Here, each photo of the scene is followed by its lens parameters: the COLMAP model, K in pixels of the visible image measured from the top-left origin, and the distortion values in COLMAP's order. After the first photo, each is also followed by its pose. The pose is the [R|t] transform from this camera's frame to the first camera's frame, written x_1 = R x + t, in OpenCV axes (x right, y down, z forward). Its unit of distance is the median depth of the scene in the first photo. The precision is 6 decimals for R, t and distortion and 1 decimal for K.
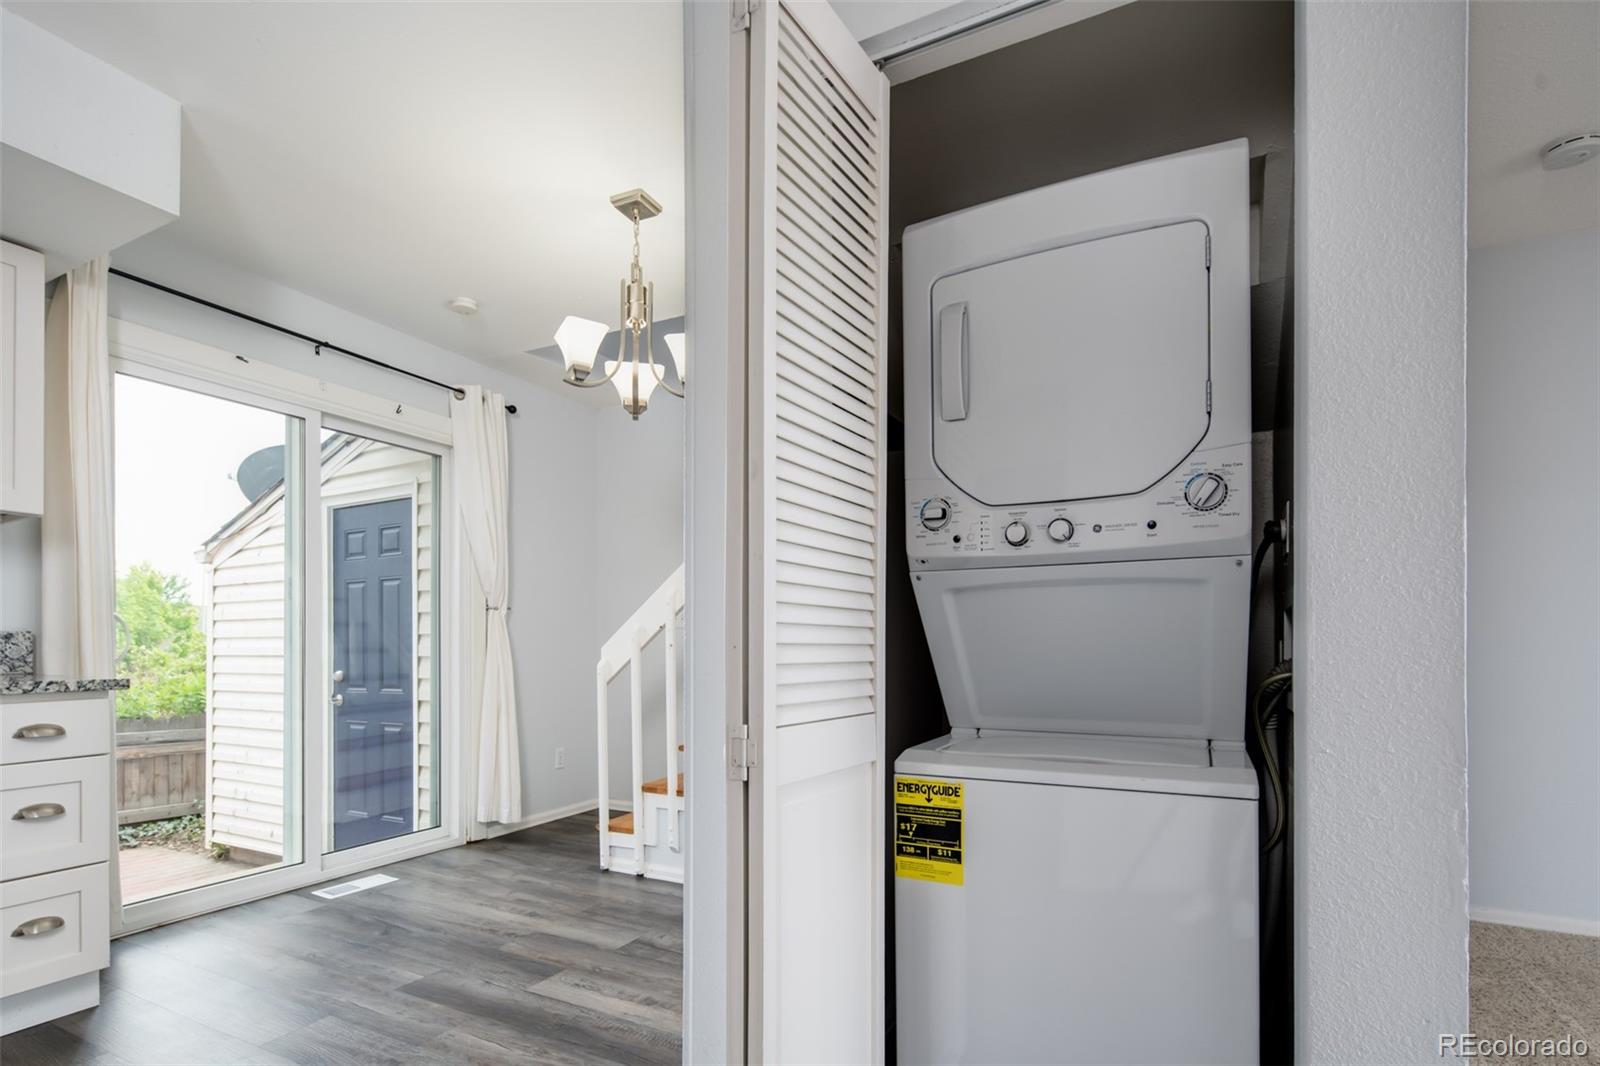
lens RADIAL K [[785.4, 0, 800.4], [0, 785.4, 646.2], [0, 0, 1]] dist [0.014943, -0.009814]
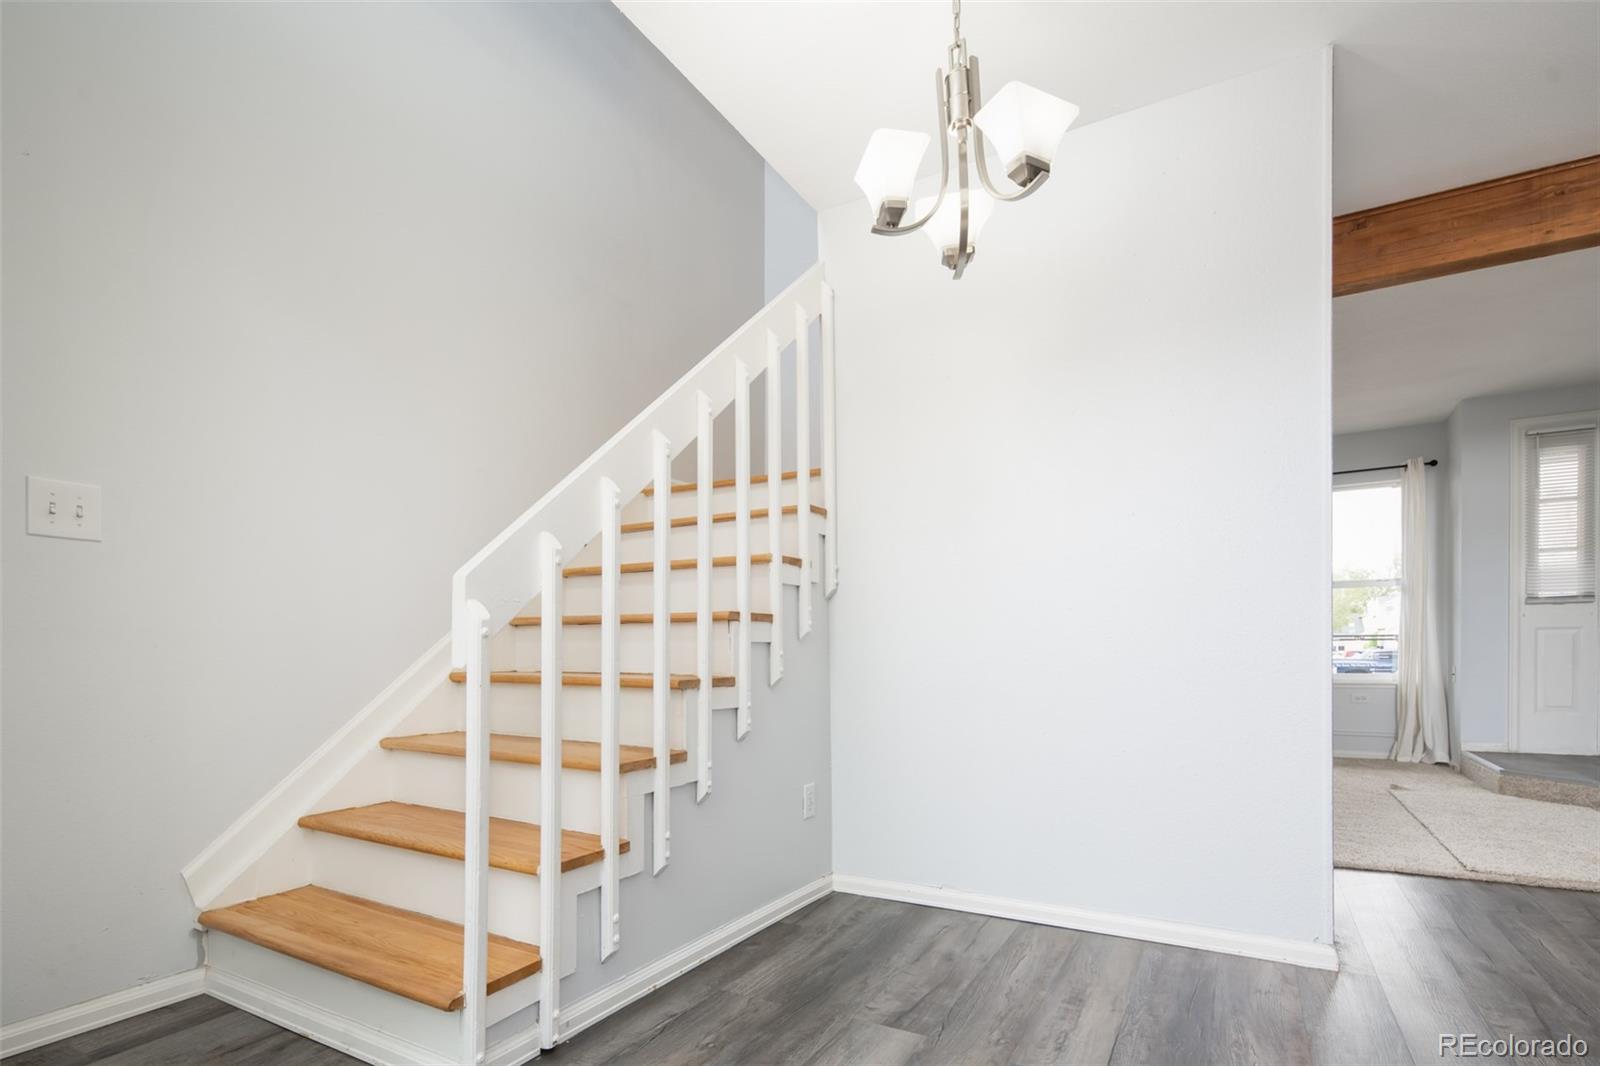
lens RADIAL K [[785.4, 0, 812.4], [0, 785.4, 677.9], [0, 0, 1]] dist [0.014943, -0.009814]
pose [[0.028162, -0.032877, 0.999063, -0.644754], [0.011847, 0.999400, 0.032555, 0.043980], [-0.999533, 0.010919, 0.028535, 0.773659]]
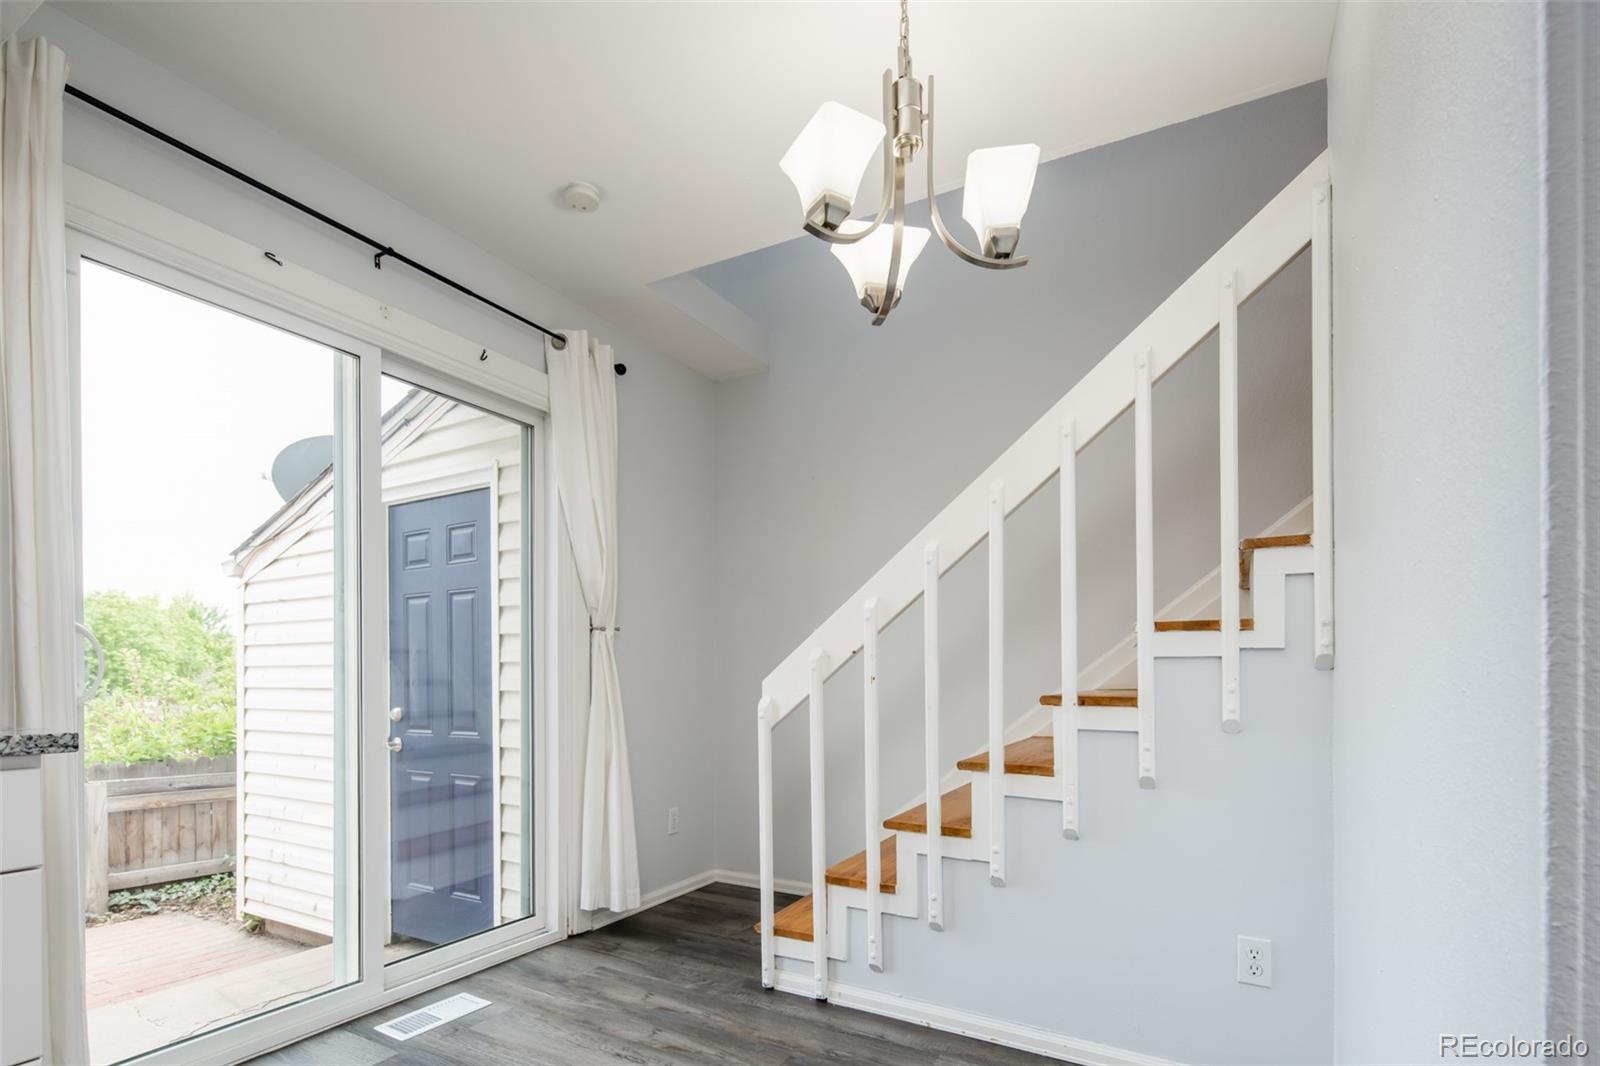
lens RADIAL K [[785.4, 0, 802.4], [0, 785.4, 689.7], [0, 0, 1]] dist [0.014943, -0.009814]
pose [[0.999483, 0.004765, -0.031789, -0.189073], [-0.004338, 0.999900, 0.013481, 0.000109], [0.031850, -0.013336, 0.999404, 0.272930]]
